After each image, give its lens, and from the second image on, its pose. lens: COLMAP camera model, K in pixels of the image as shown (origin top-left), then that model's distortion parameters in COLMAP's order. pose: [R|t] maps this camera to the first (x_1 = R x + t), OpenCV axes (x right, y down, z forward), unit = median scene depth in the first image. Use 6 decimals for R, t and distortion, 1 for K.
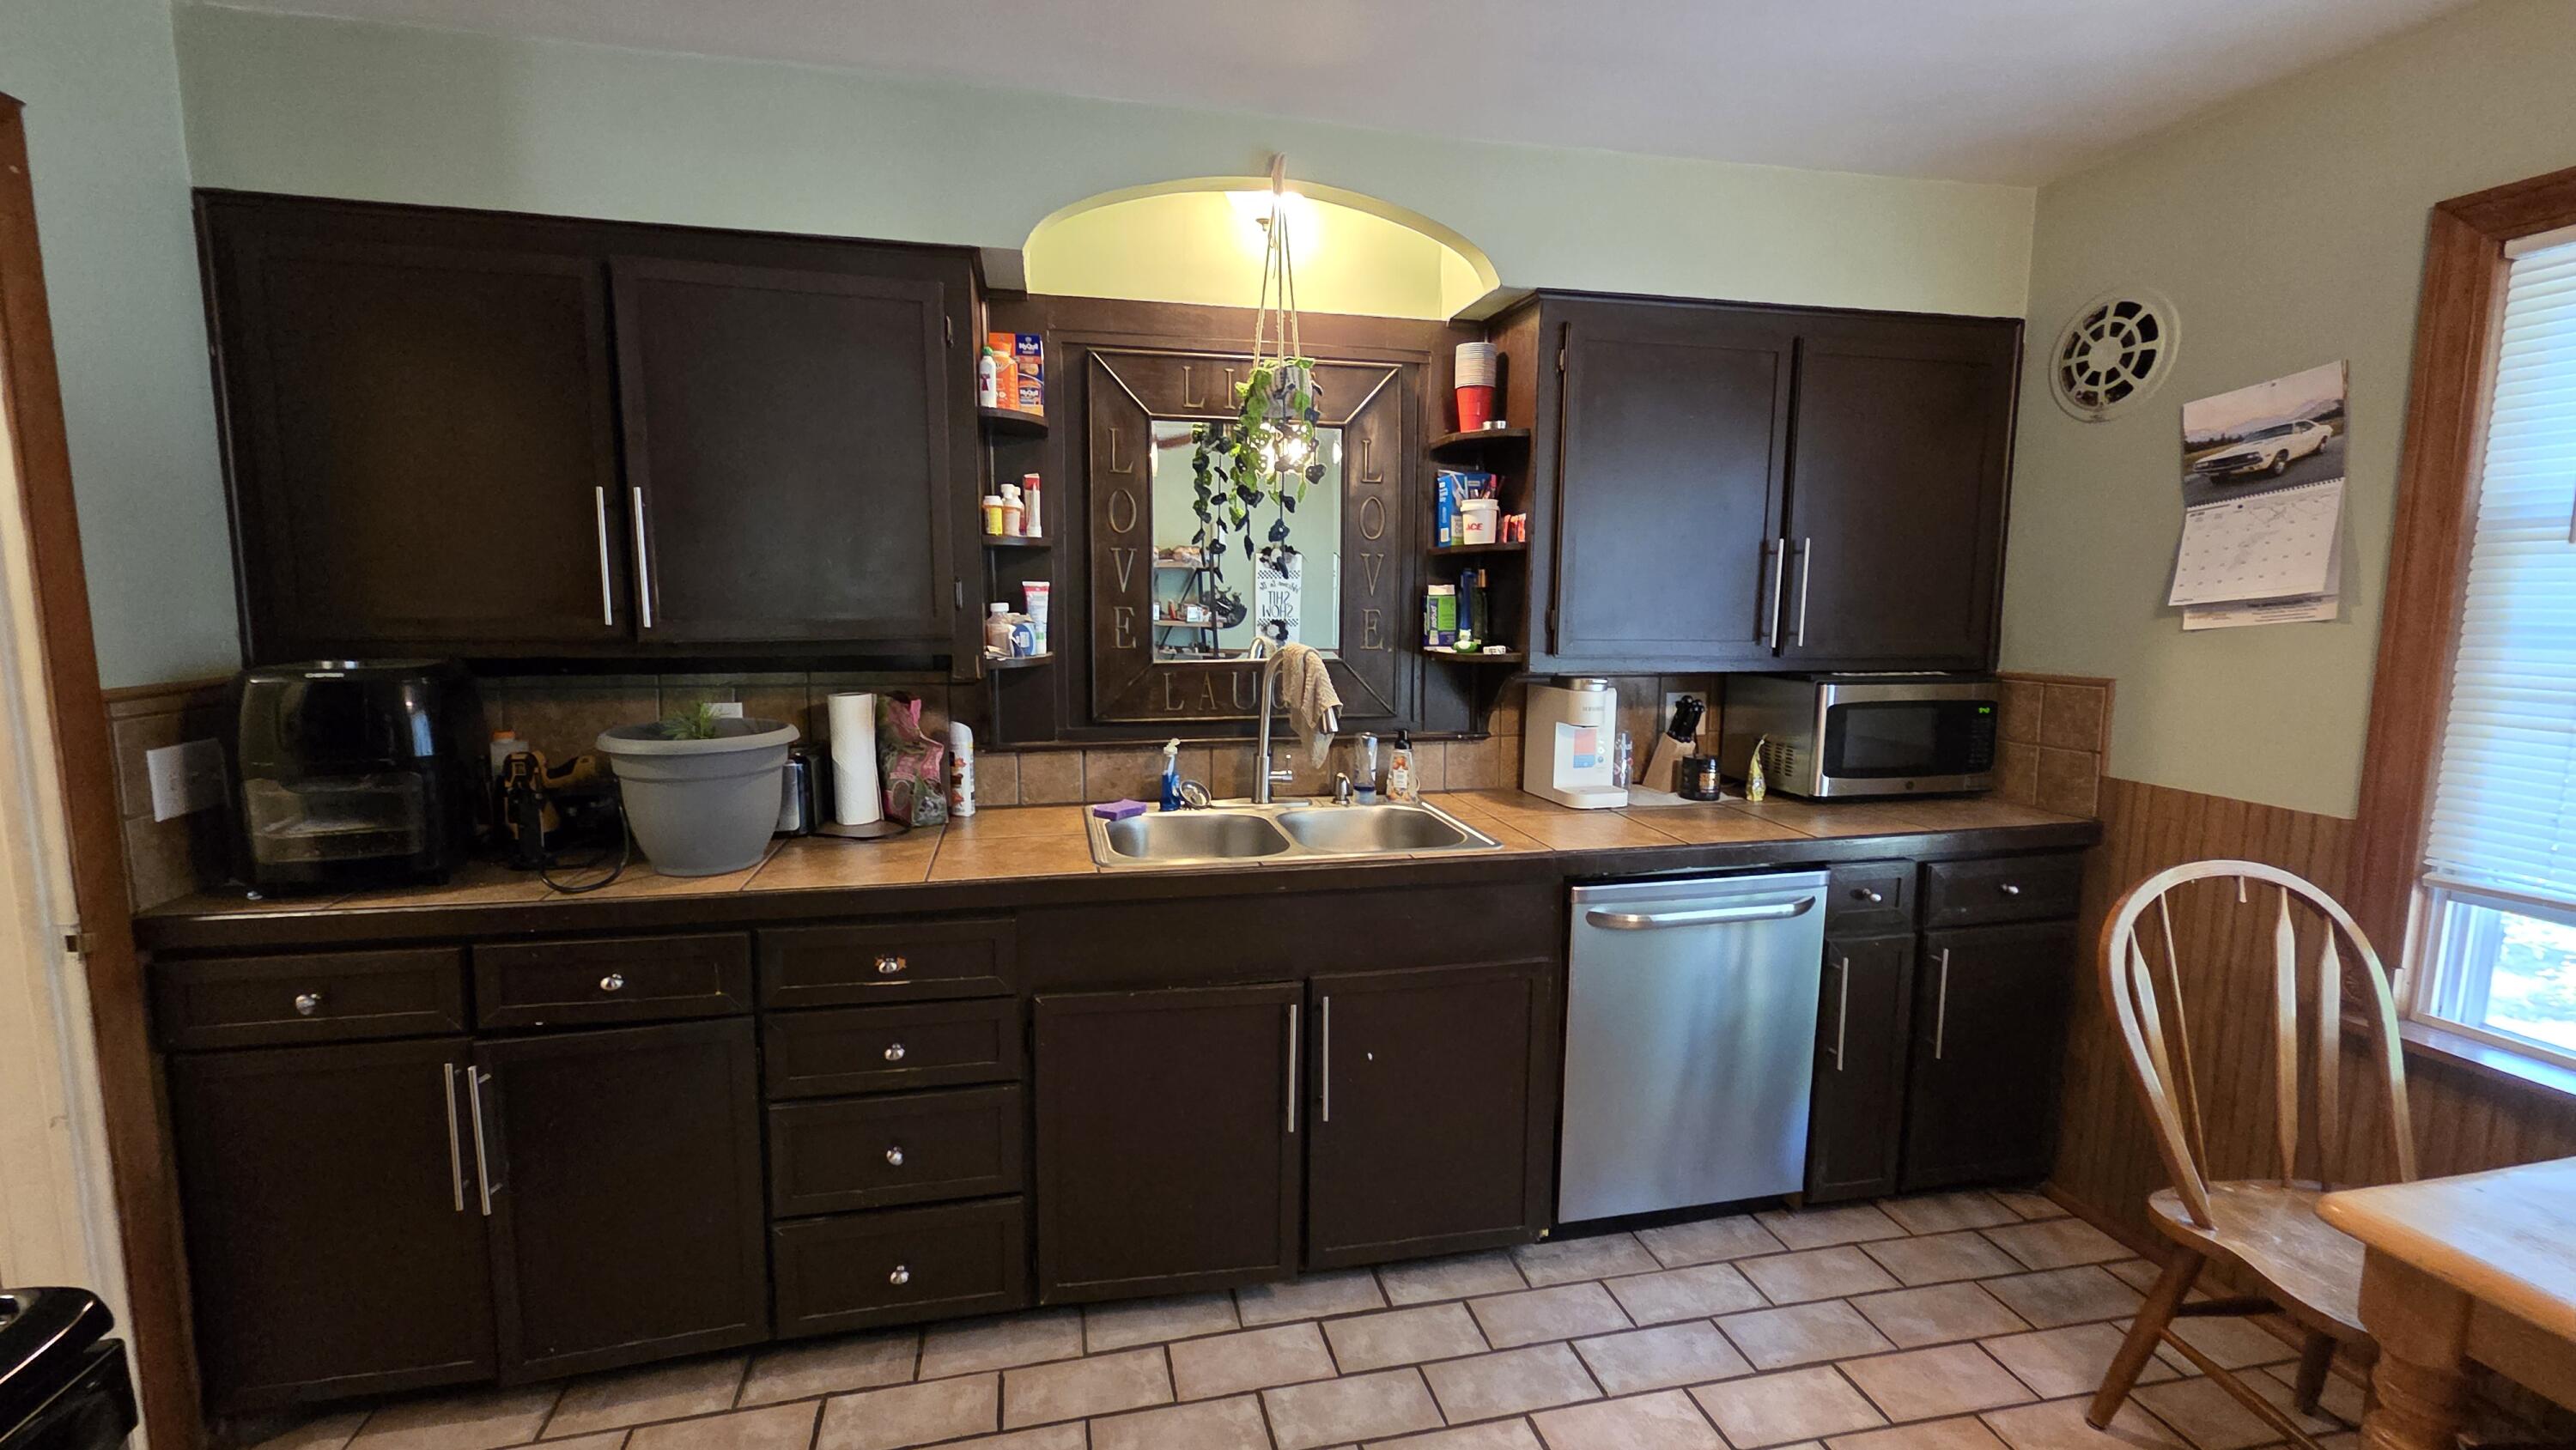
lens RADIAL K [[1044.0, 0, 1232.3], [0, 1044.0, 723.1], [0, 0, 1]] dist [-0.001370, -0.000318]
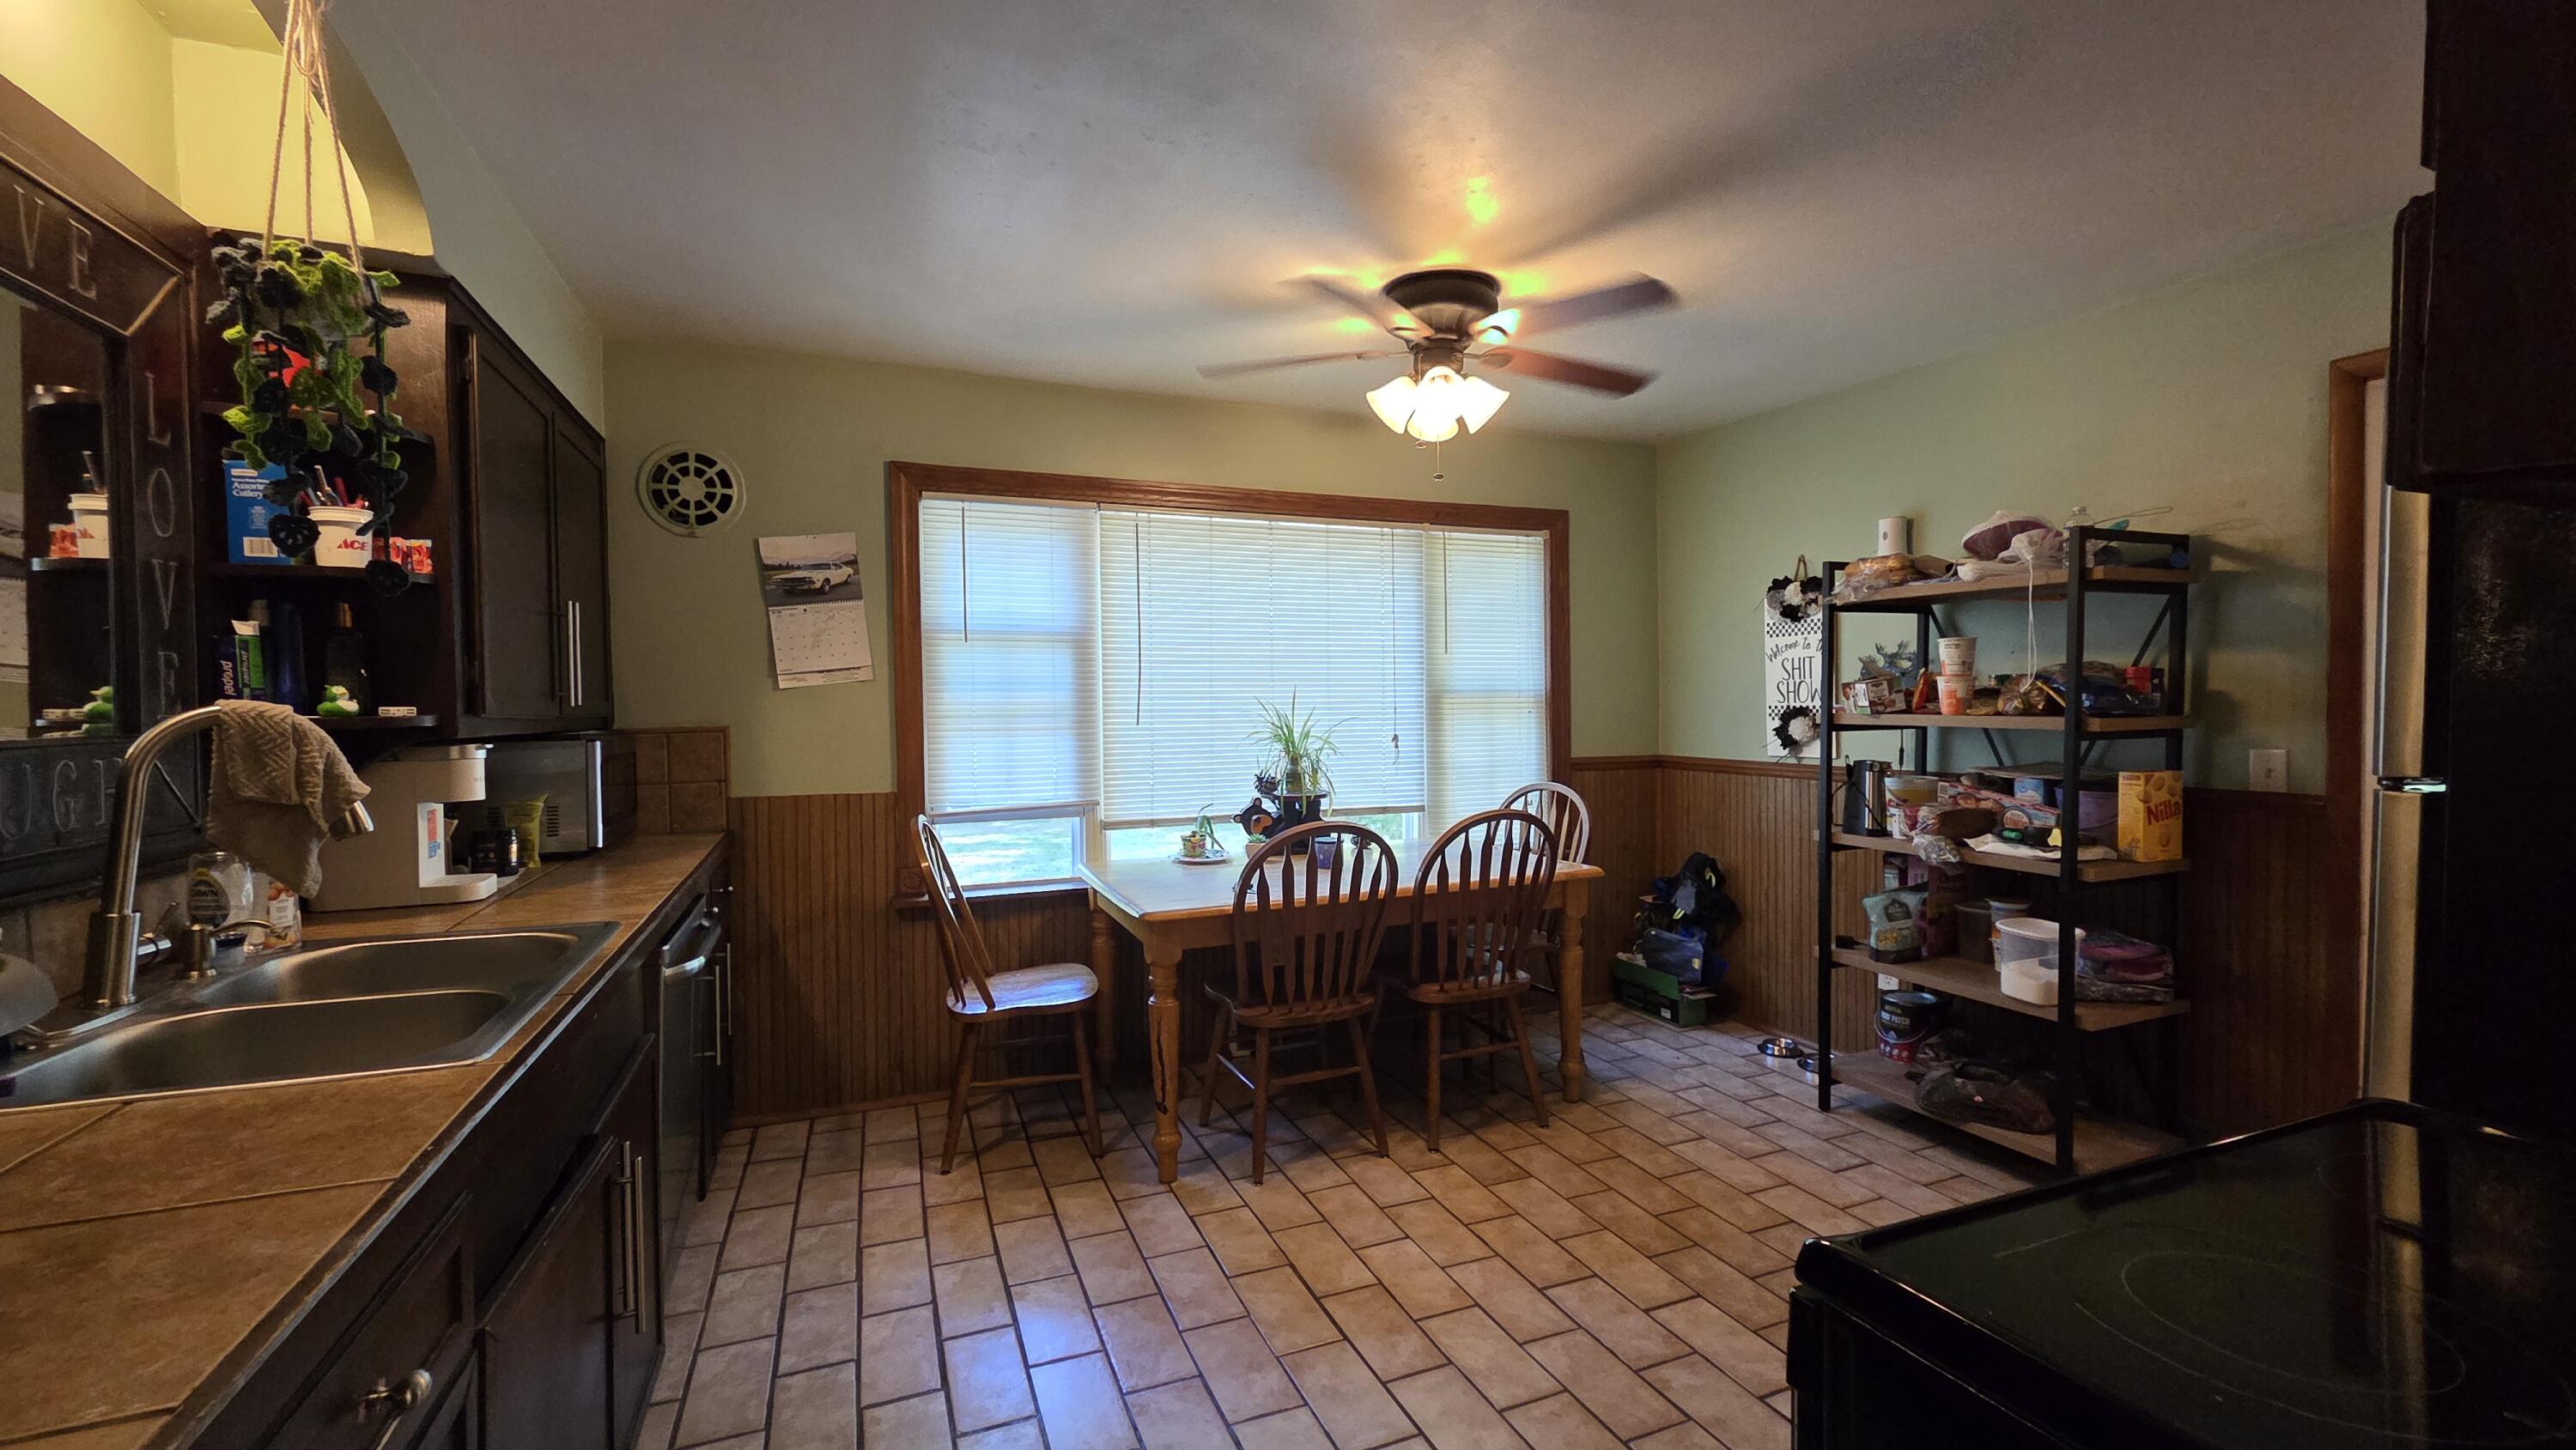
lens RADIAL K [[1044.0, 0, 1278.1], [0, 1044.0, 730.1], [0, 0, 1]] dist [-0.001370, -0.000318]
pose [[-0.179400, -0.026931, 0.983408, -0.661516], [0.123356, 0.991120, 0.049645, -0.016672], [-0.976012, 0.130216, -0.174485, 0.552946]]
